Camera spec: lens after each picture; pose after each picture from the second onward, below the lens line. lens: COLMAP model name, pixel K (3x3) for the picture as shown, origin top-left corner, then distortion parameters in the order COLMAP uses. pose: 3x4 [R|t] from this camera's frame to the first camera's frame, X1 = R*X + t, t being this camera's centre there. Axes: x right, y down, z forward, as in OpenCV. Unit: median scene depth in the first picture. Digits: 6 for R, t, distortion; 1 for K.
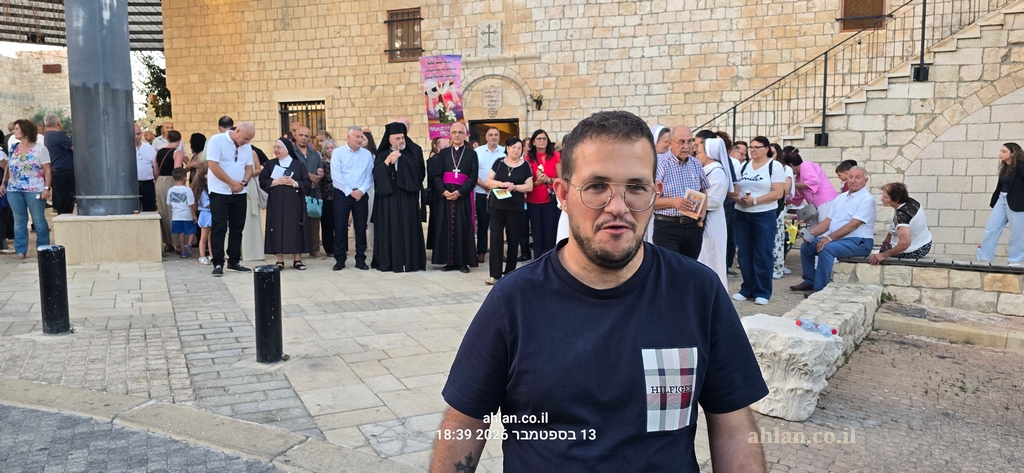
lens RADIAL K [[689.8, 0, 512.6], [0, 689.8, 254.1], [0, 0, 1]] dist [0.059521, -0.060216]
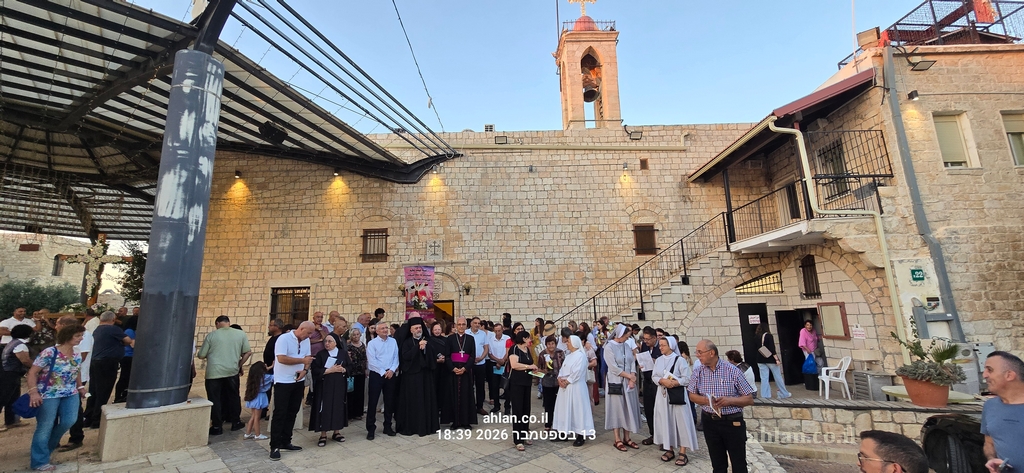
lens RADIAL K [[419.2, 0, 512.0], [0, 419.2, 236.5], [0, 0, 1]] dist [-0.004130, -0.000062]
pose [[0.949101, 0.042040, 0.312154, -0.164774], [0.051146, 0.957329, -0.284439, -0.061771], [-0.310792, 0.285927, 0.906451, 0.080639]]
